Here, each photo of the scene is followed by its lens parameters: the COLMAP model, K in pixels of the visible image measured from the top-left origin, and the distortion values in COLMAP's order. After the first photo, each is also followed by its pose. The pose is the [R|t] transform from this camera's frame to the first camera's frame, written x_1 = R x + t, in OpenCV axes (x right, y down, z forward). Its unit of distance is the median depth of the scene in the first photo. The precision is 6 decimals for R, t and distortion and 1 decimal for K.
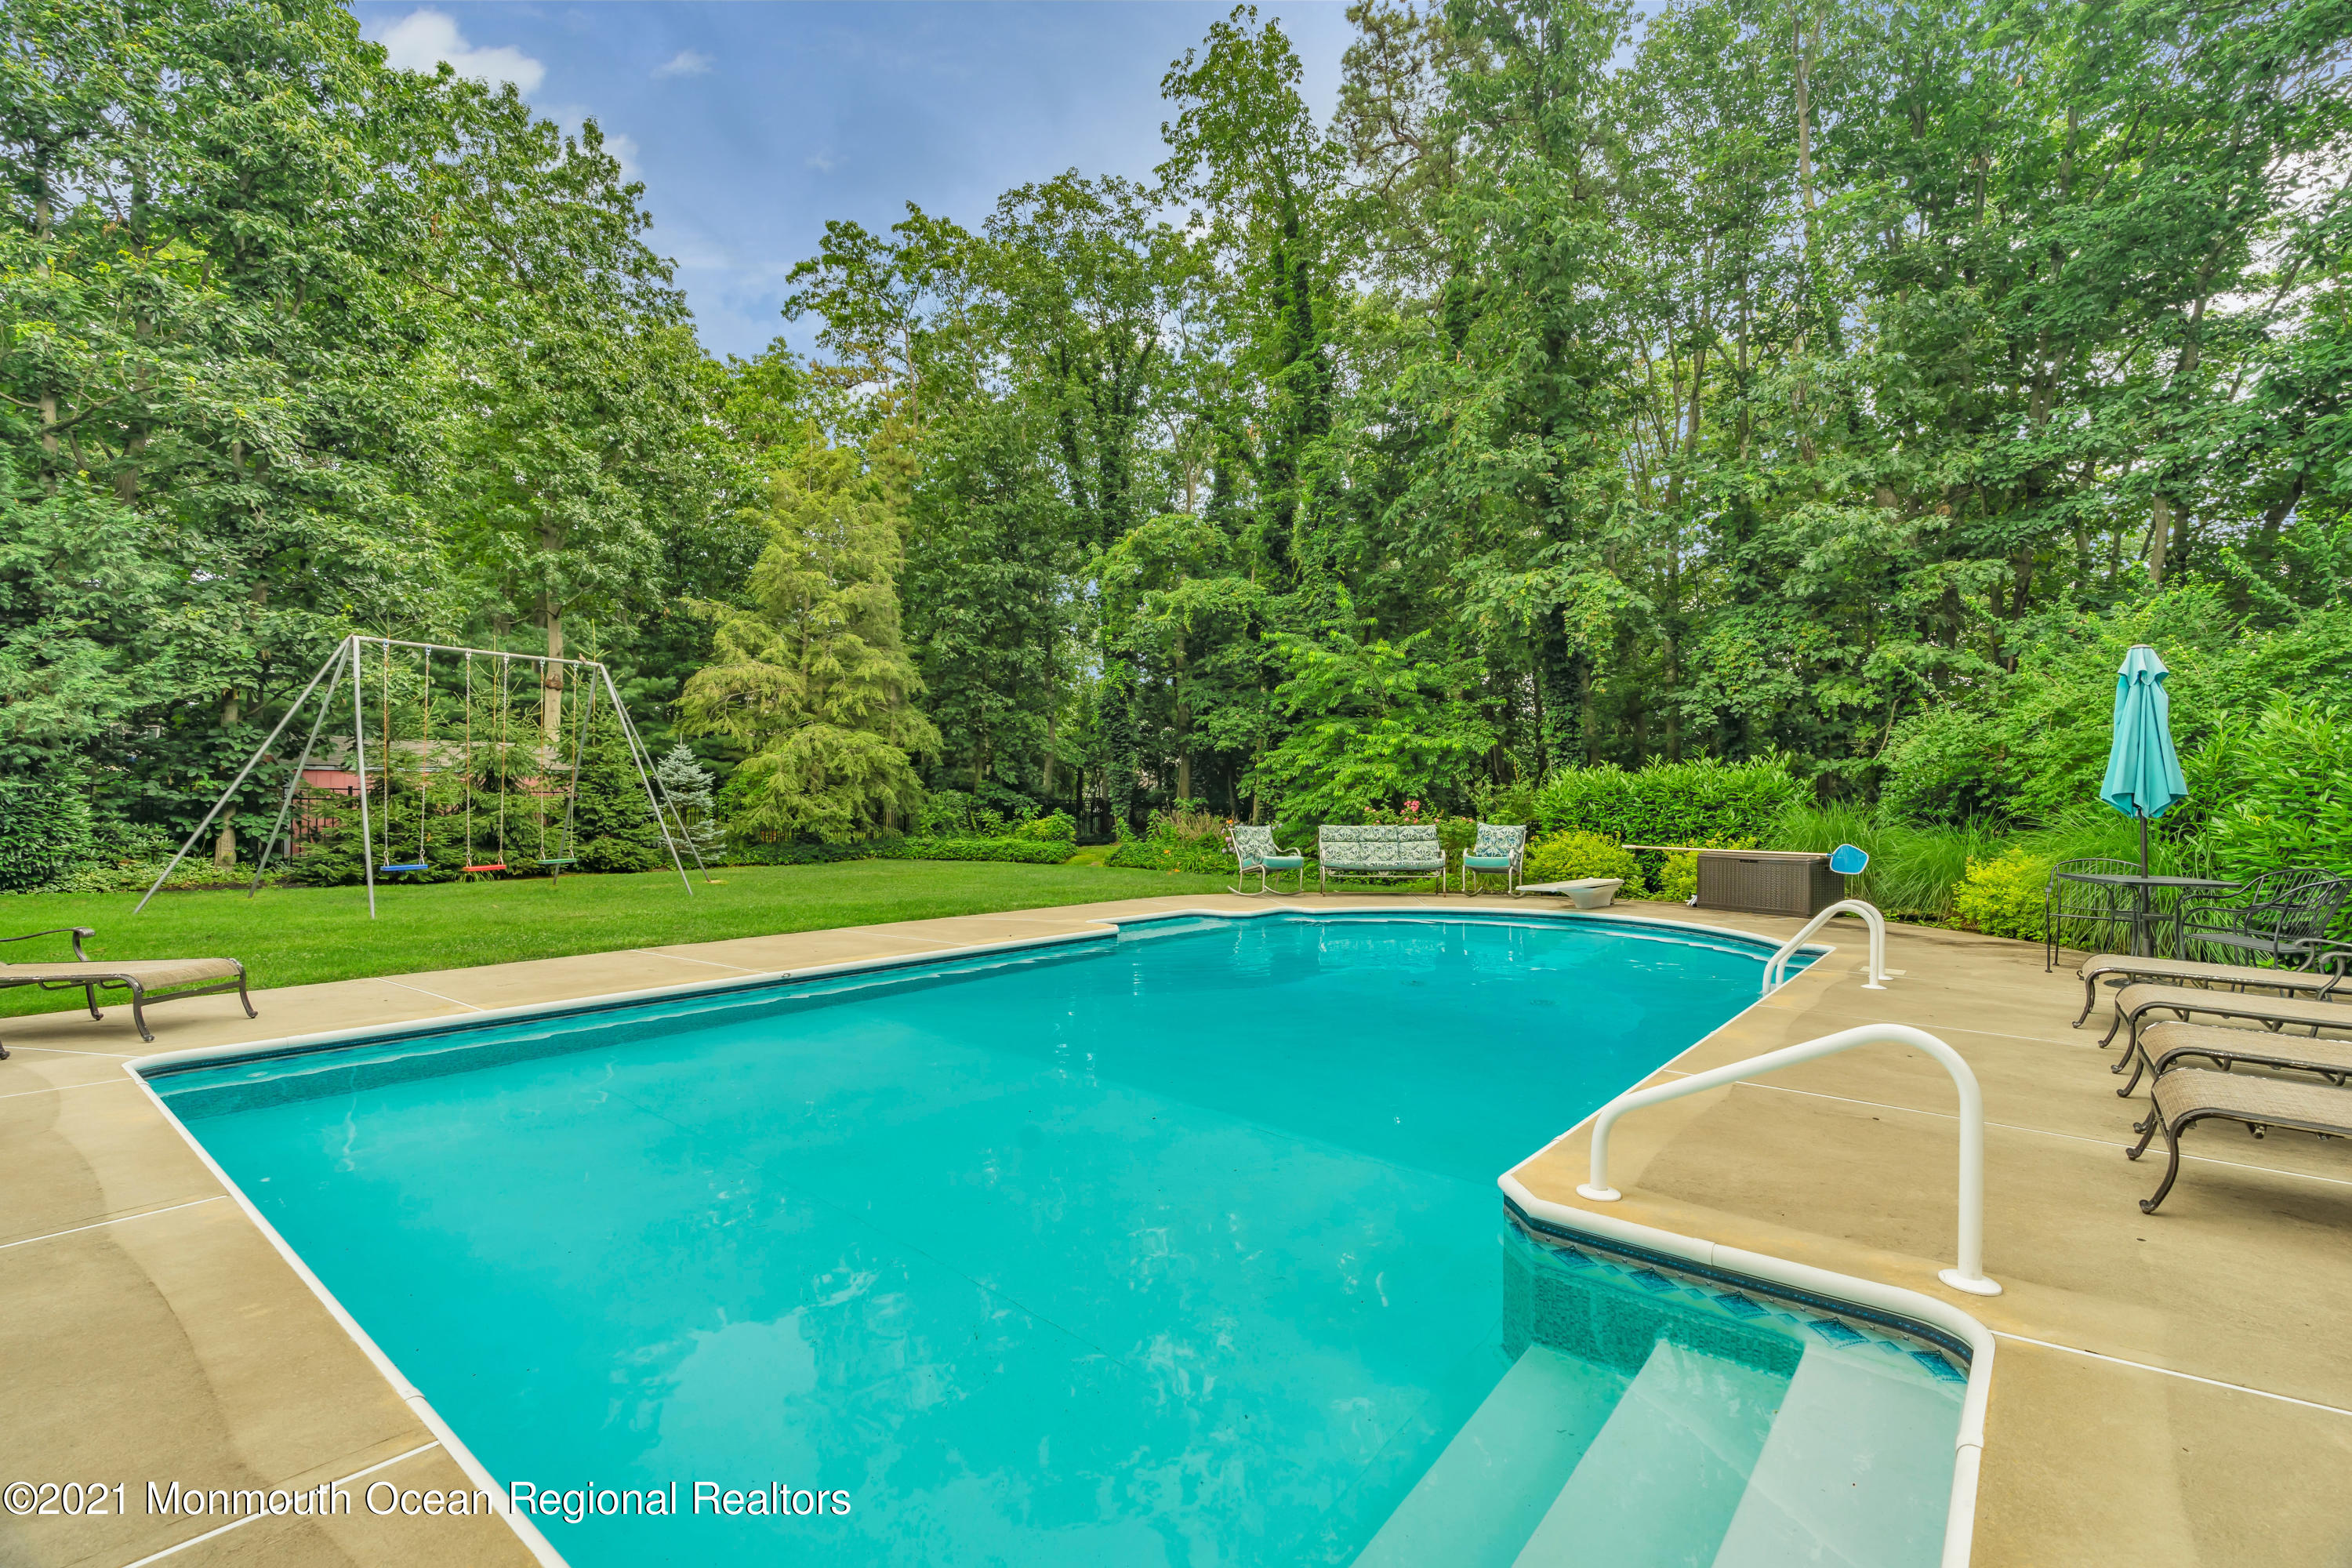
lens RADIAL K [[1056.4, 0, 1184.0], [0, 1056.4, 787.1], [0, 0, 1]] dist [-0.002740, 0.000373]
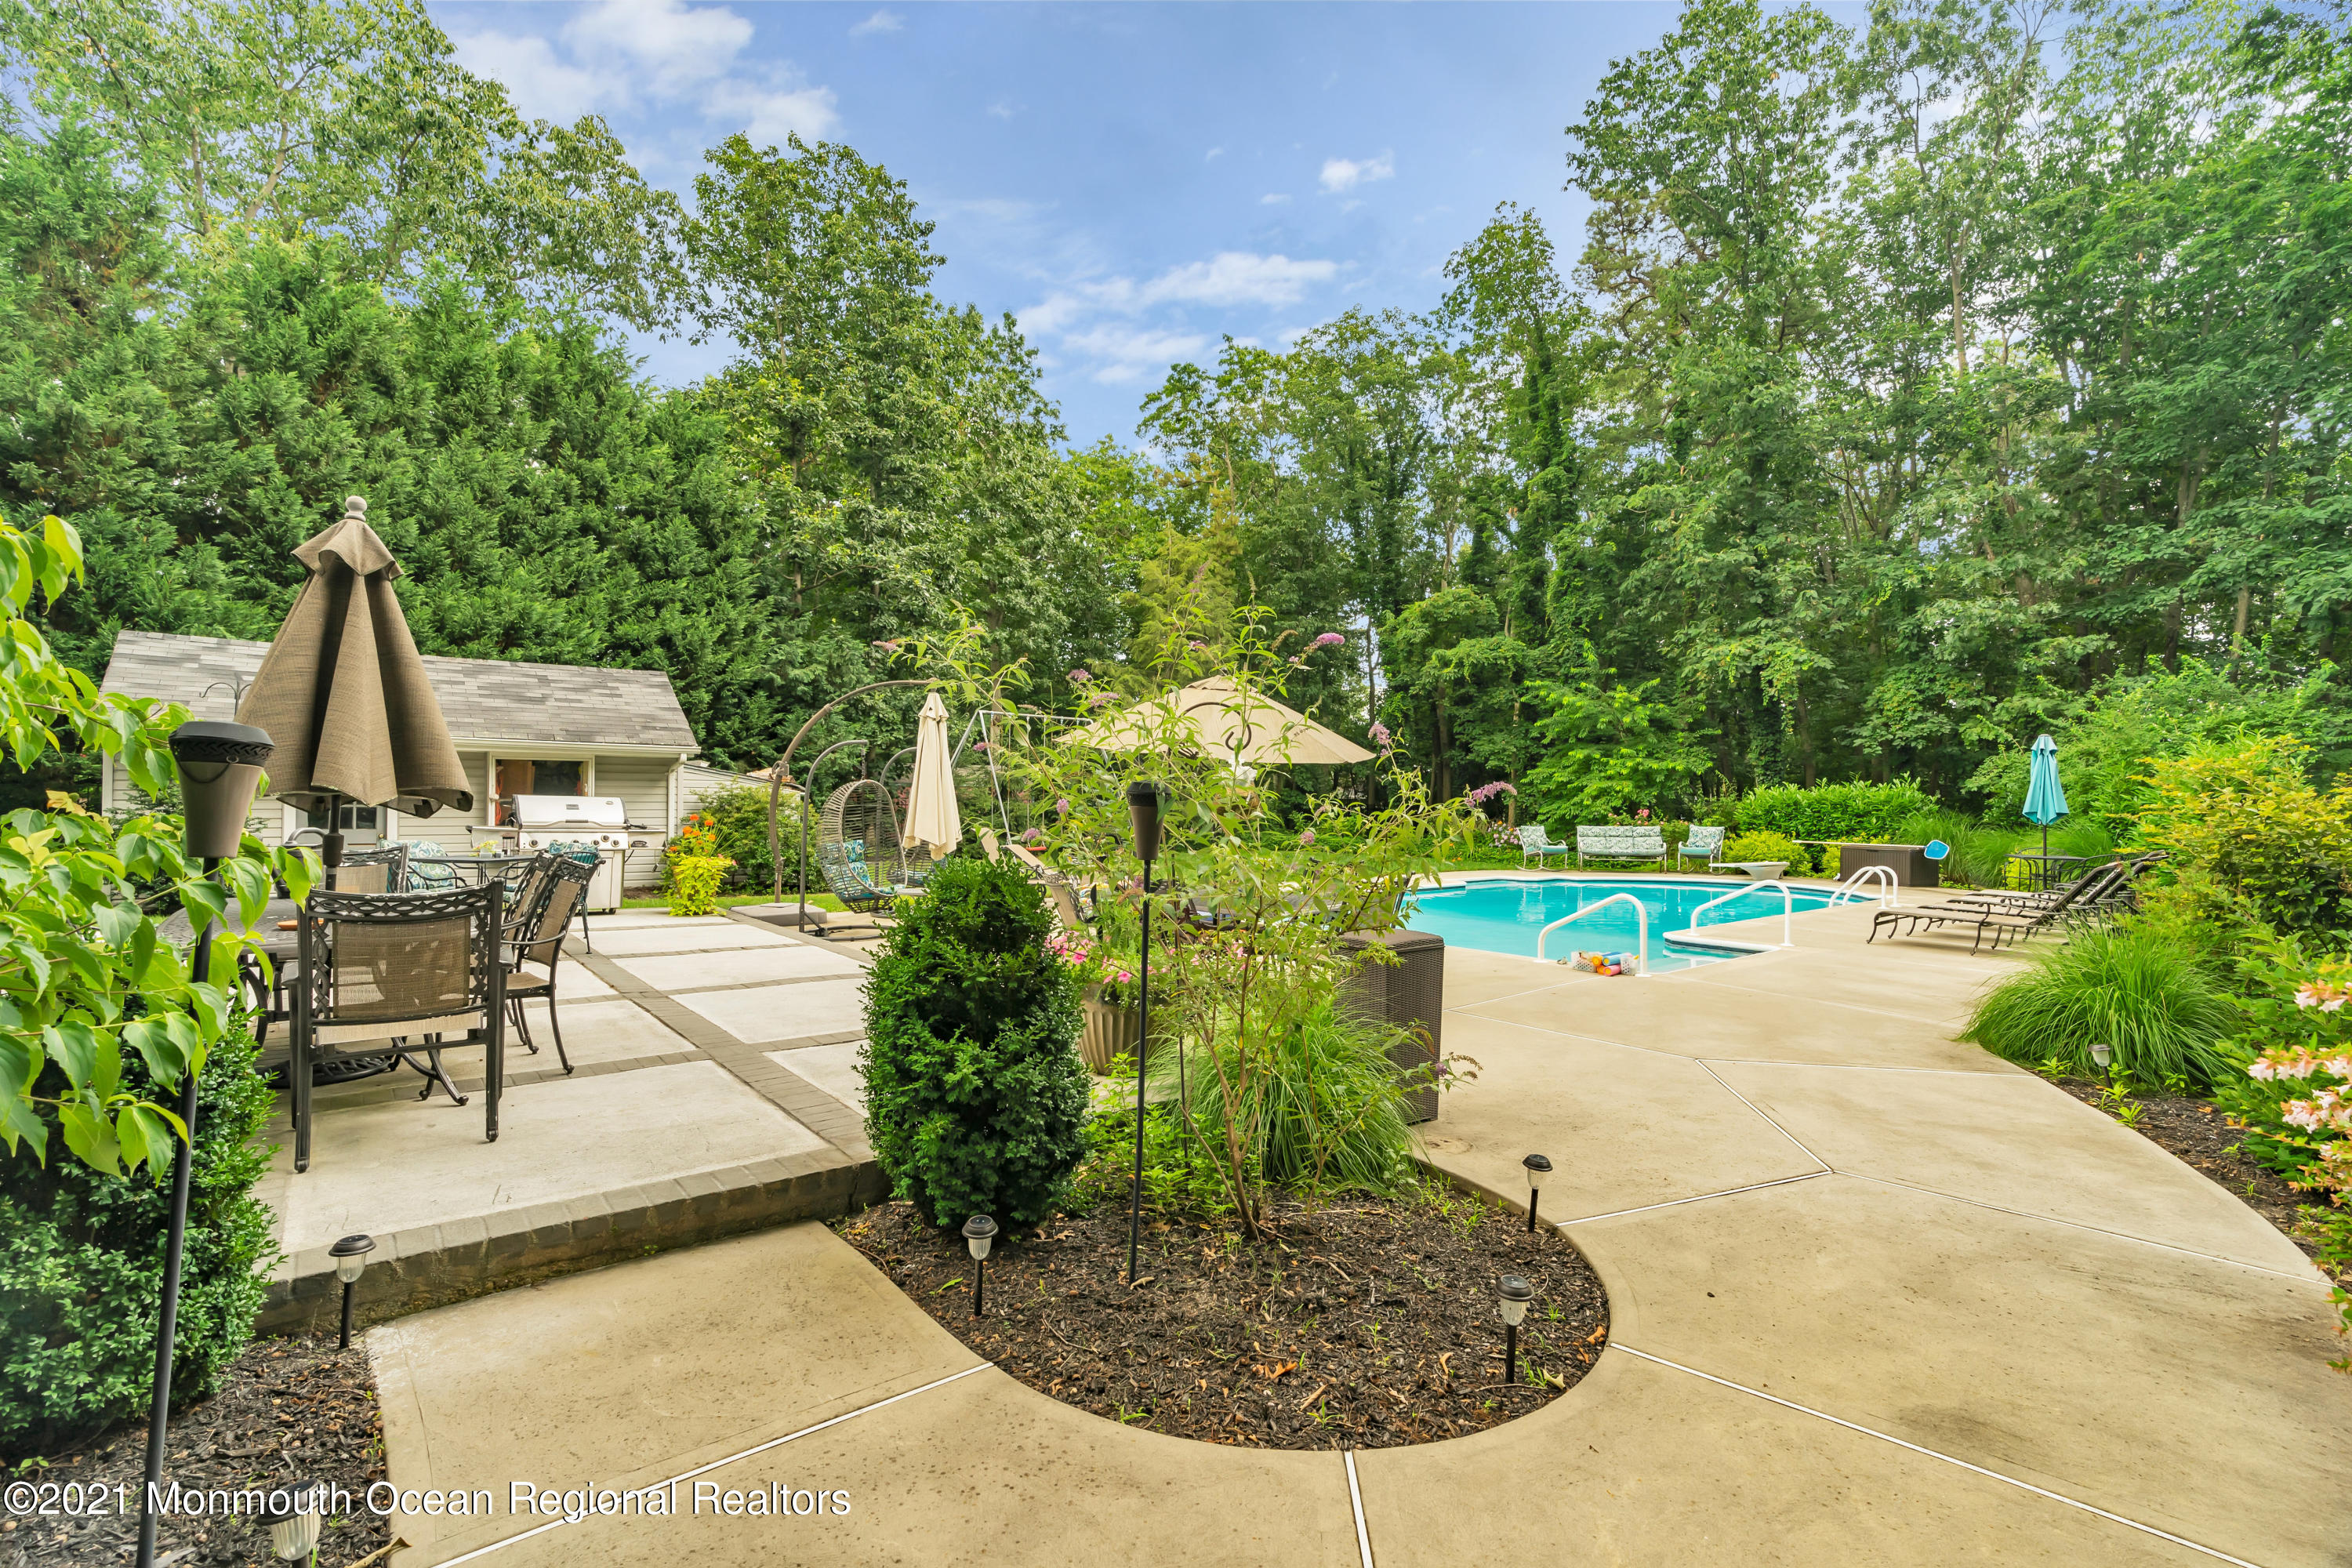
lens RADIAL K [[1075.4, 0, 1176.0], [0, 1075.4, 784.0], [0, 0, 1]] dist [-0.008127, 0.000136]
pose [[0.979217, -0.000752, -0.202812, -0.088939], [0.000542, 0.999999, -0.001089, -0.016141], [0.202813, 0.000956, 0.979217, -0.449901]]
